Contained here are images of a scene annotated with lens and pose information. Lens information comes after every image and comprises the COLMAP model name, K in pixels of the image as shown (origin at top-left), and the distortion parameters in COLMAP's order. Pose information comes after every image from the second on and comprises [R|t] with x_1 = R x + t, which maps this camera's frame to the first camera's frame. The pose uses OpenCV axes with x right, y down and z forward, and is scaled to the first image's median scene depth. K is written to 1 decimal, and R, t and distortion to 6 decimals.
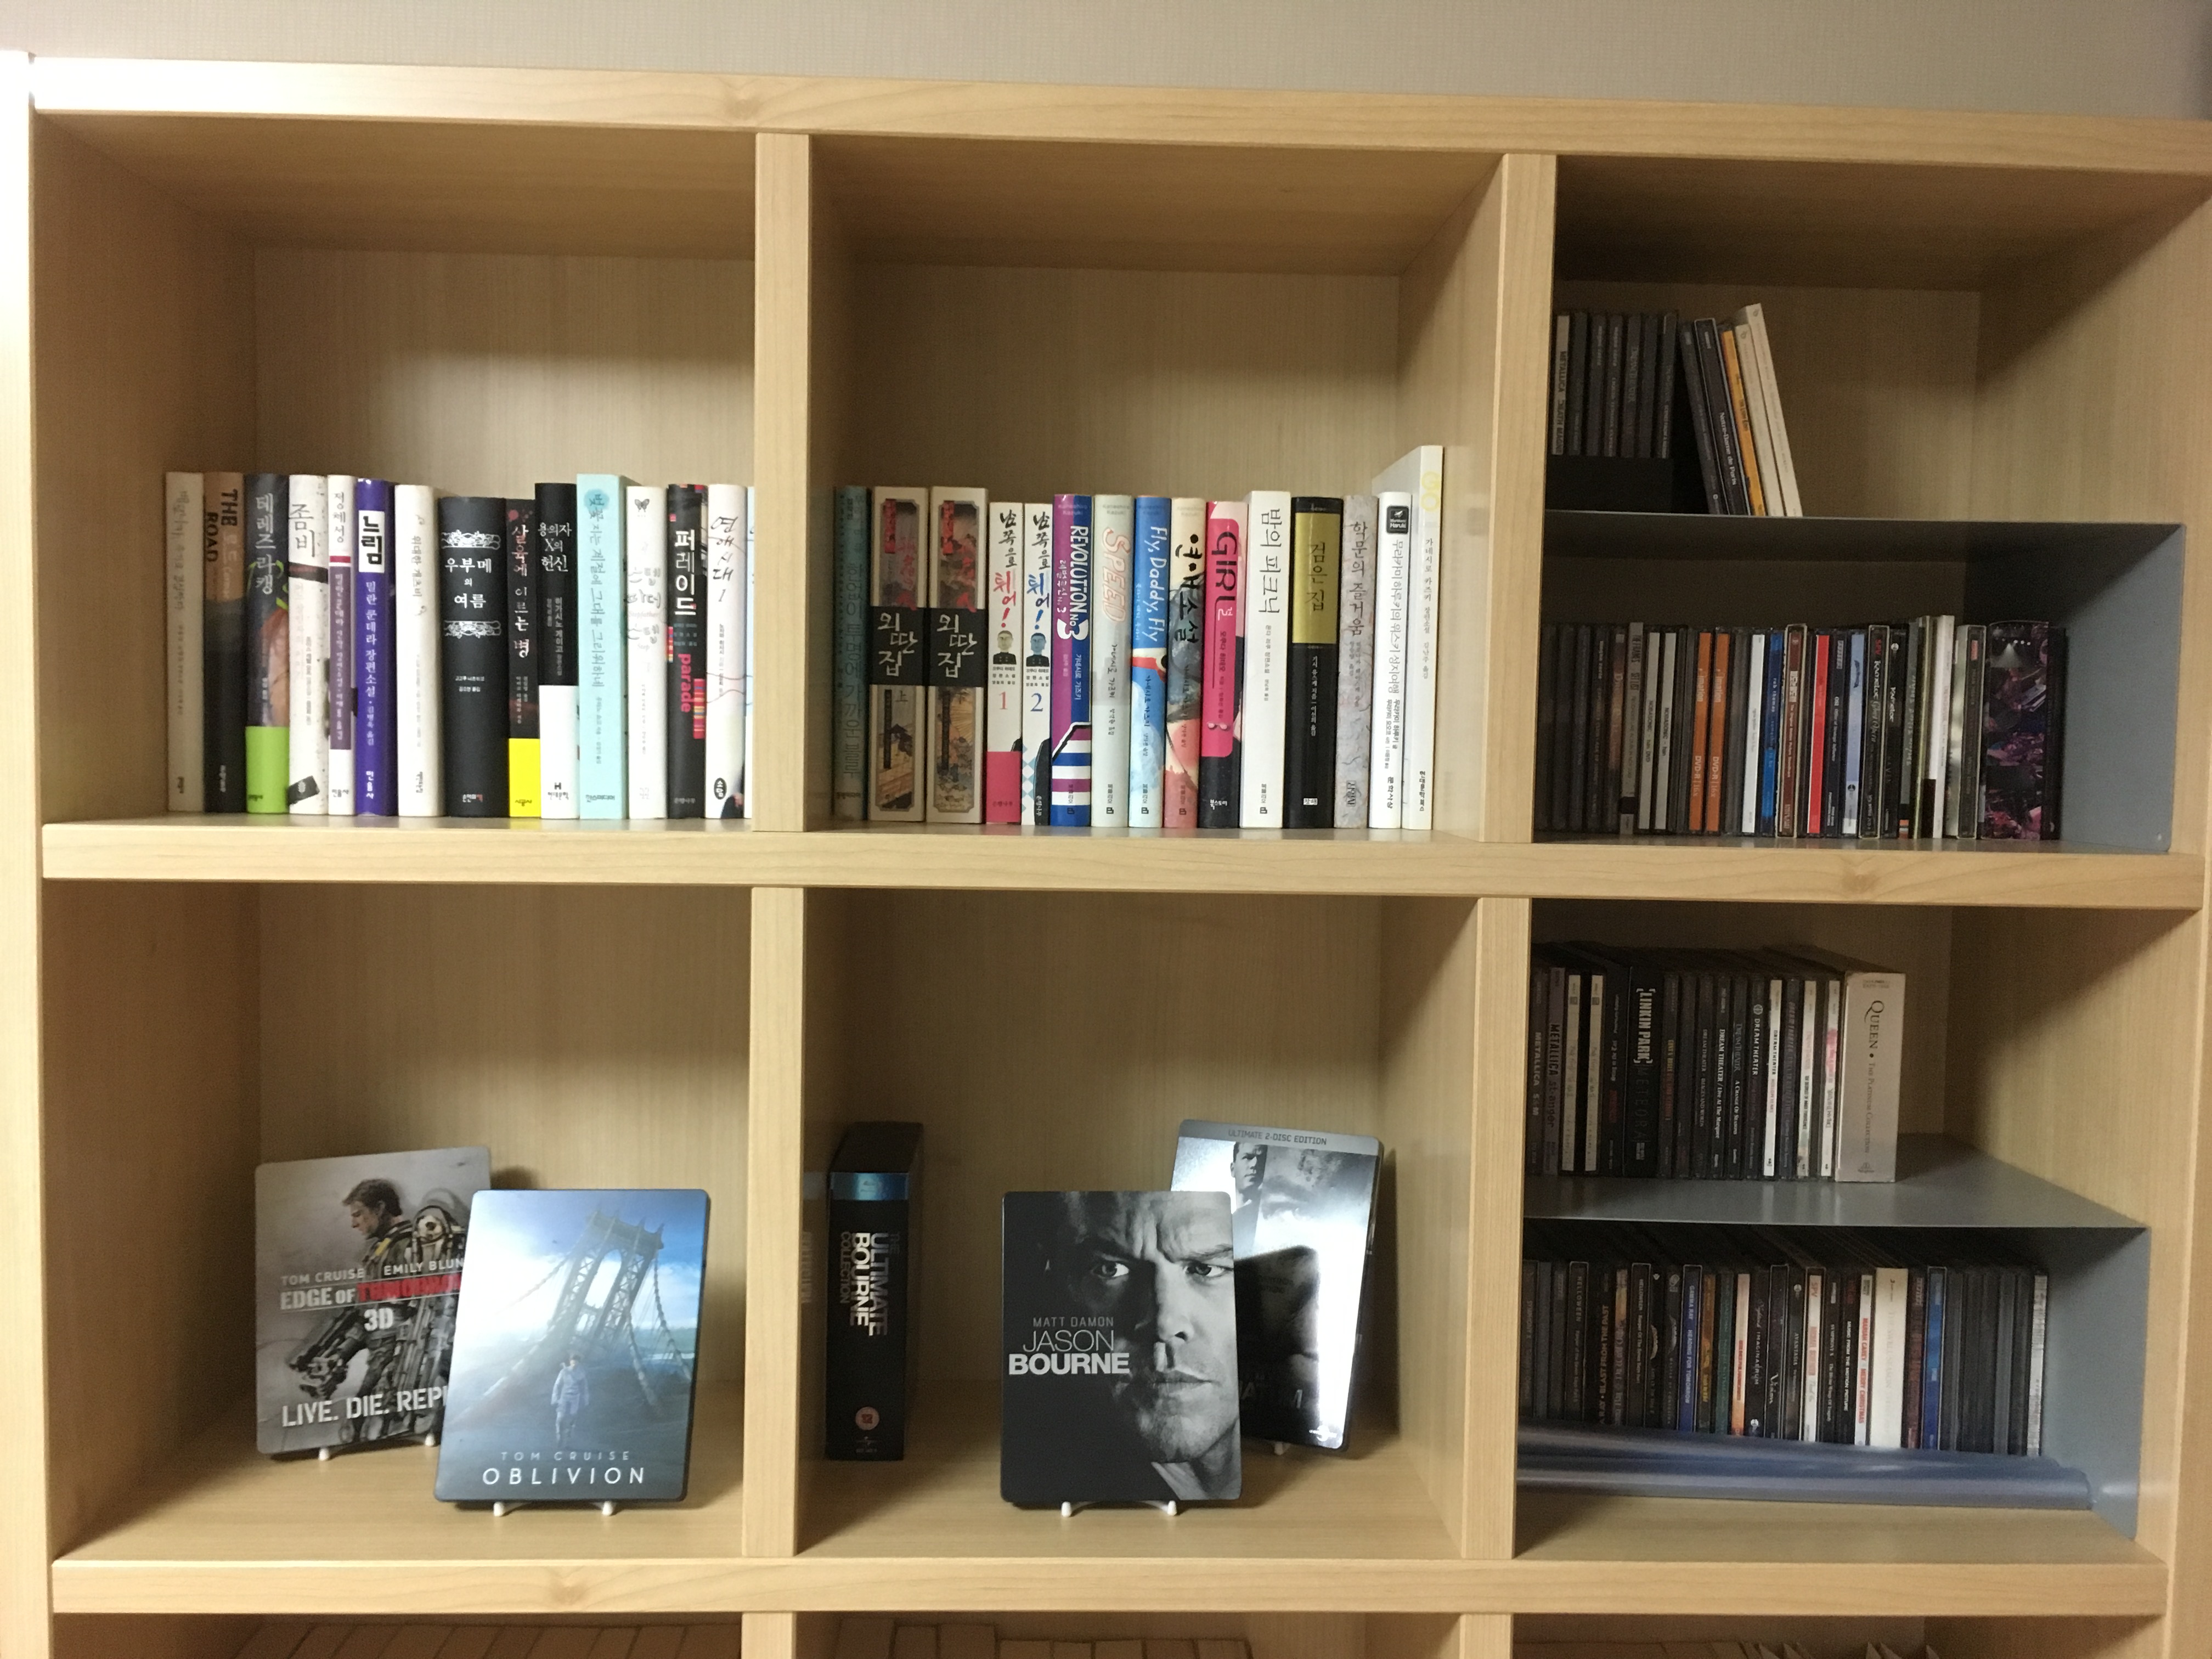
lens RADIAL K [[1887.2, 0, 1093.5], [0, 1887.2, 828.6], [0, 0, 1]] dist [0.078263, -0.111148]
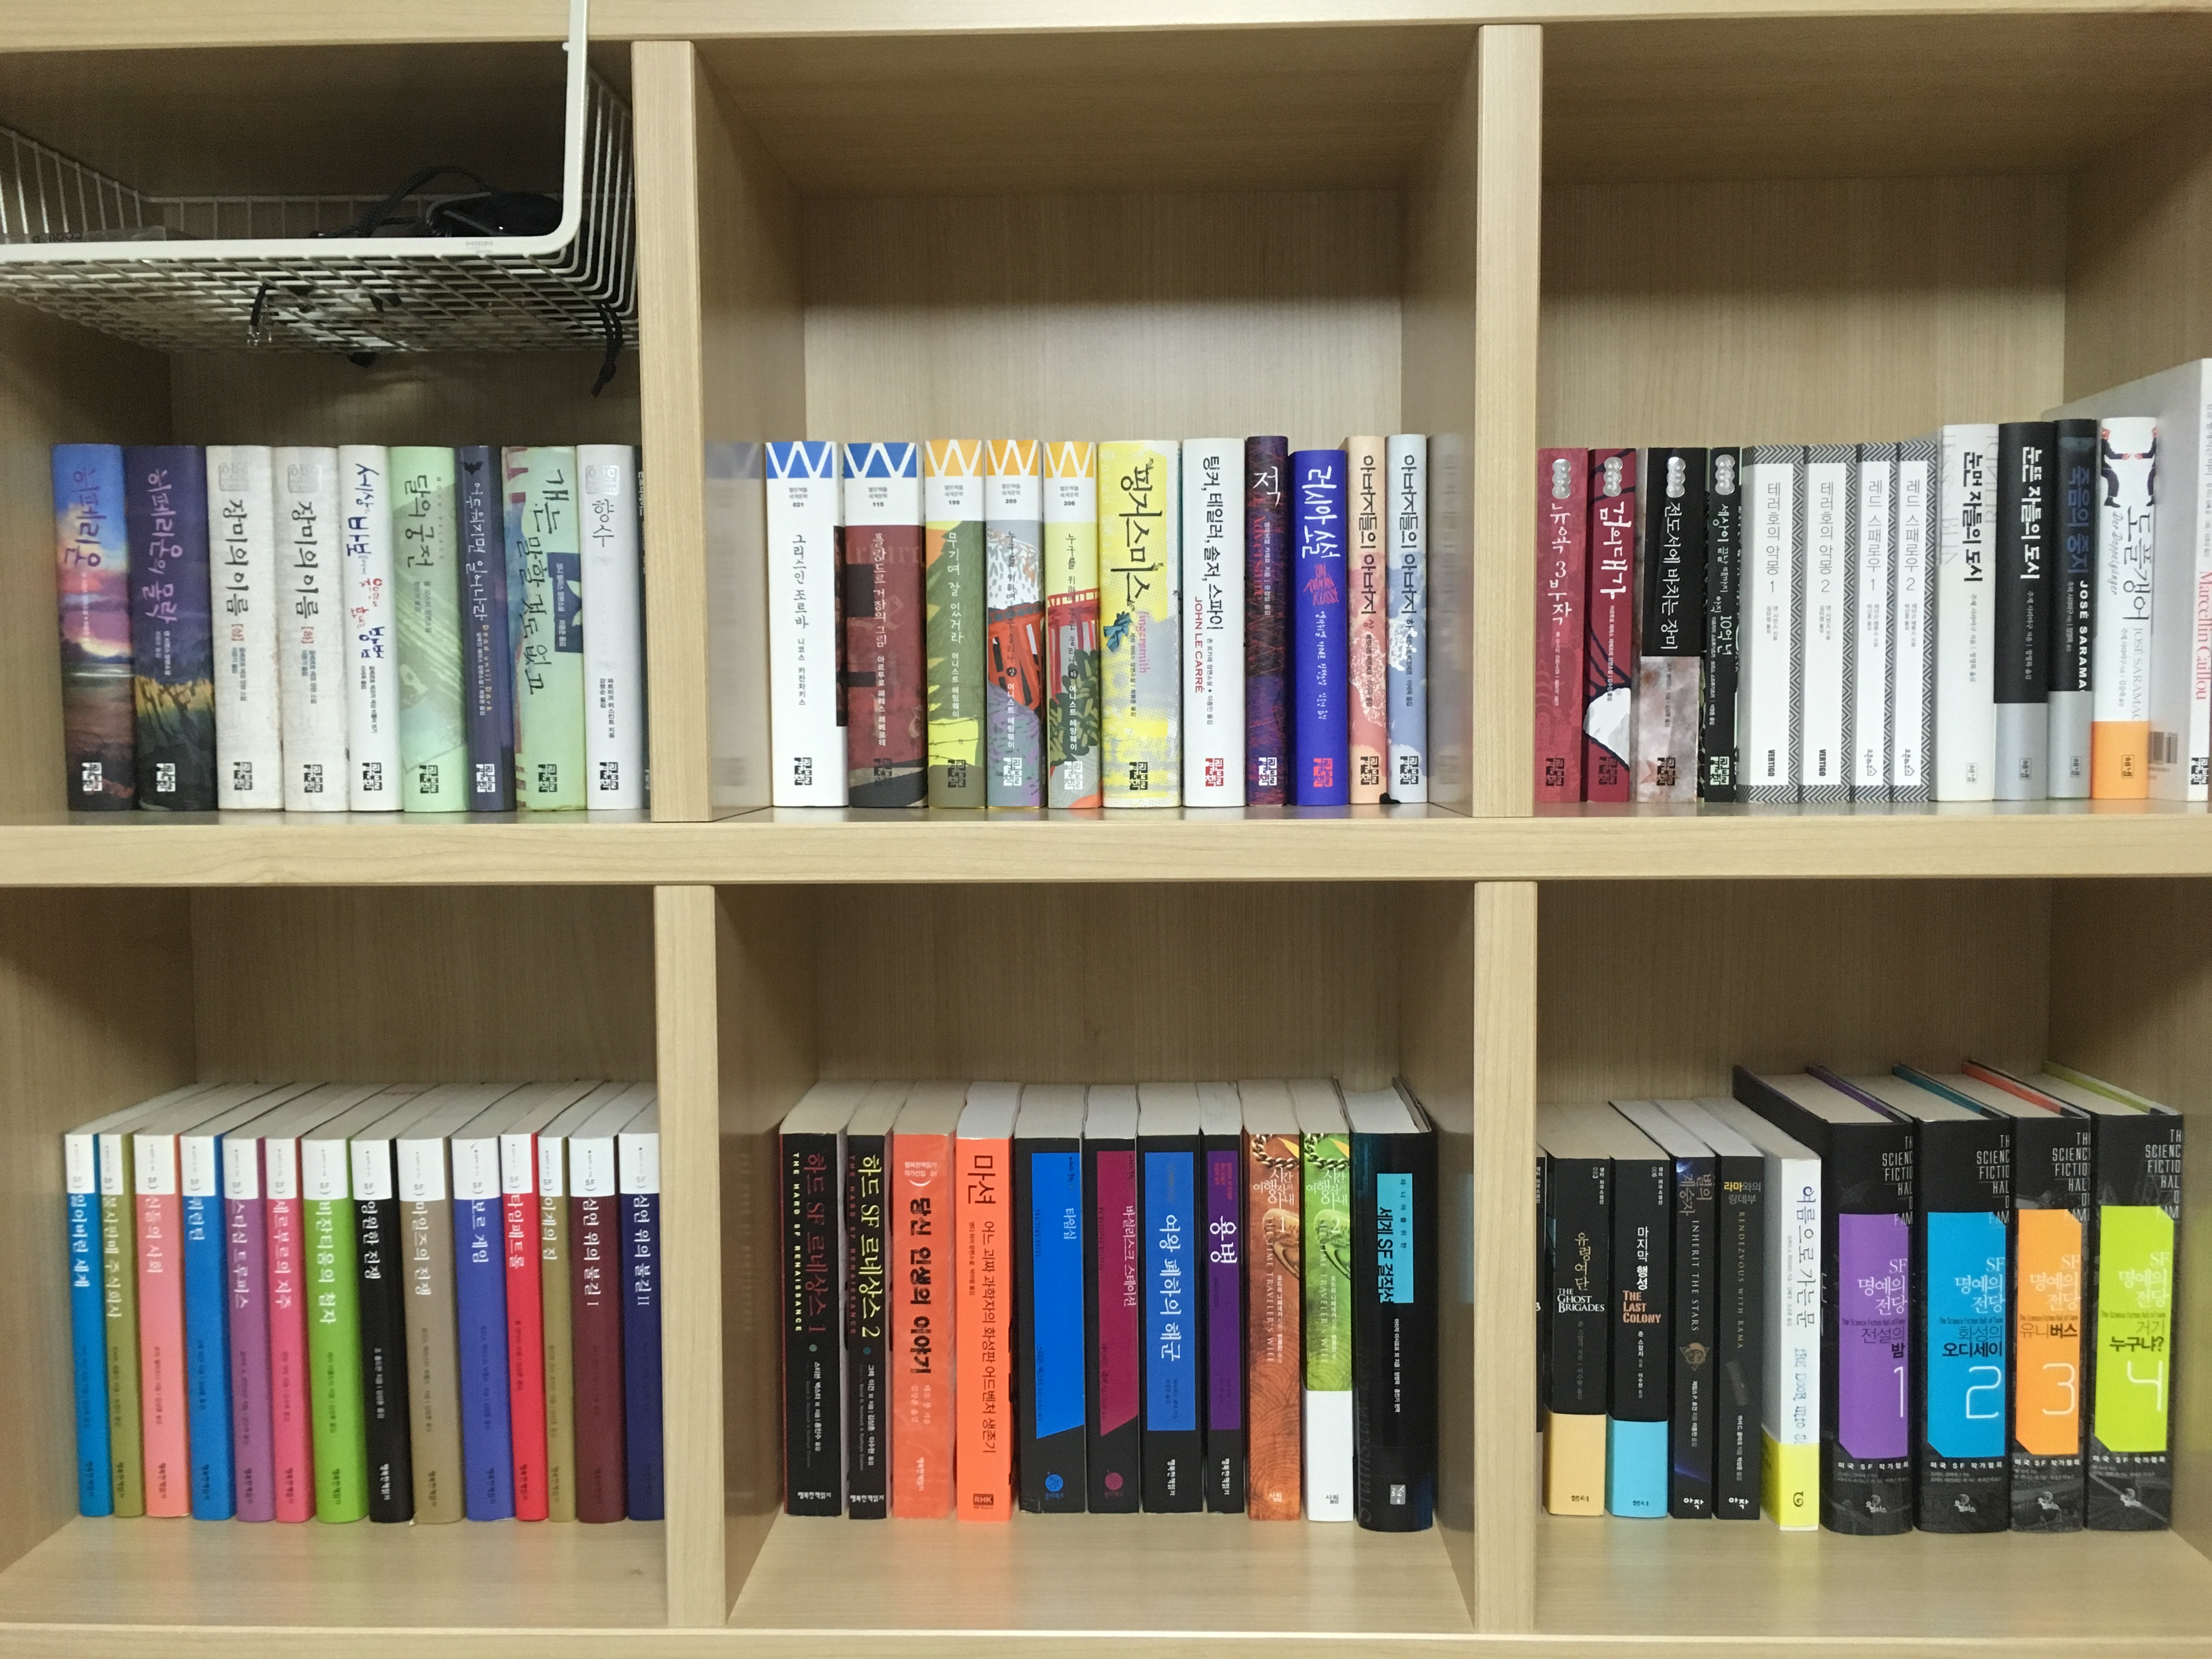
lens RADIAL K [[1887.2, 0, 1093.0], [0, 1887.2, 824.5], [0, 0, 1]] dist [0.078263, -0.111148]
pose [[0.997794, -0.022987, -0.062278, -0.981936], [0.023418, 0.999707, 0.006191, -0.014450], [0.062117, -0.007635, 0.998040, 0.069044]]
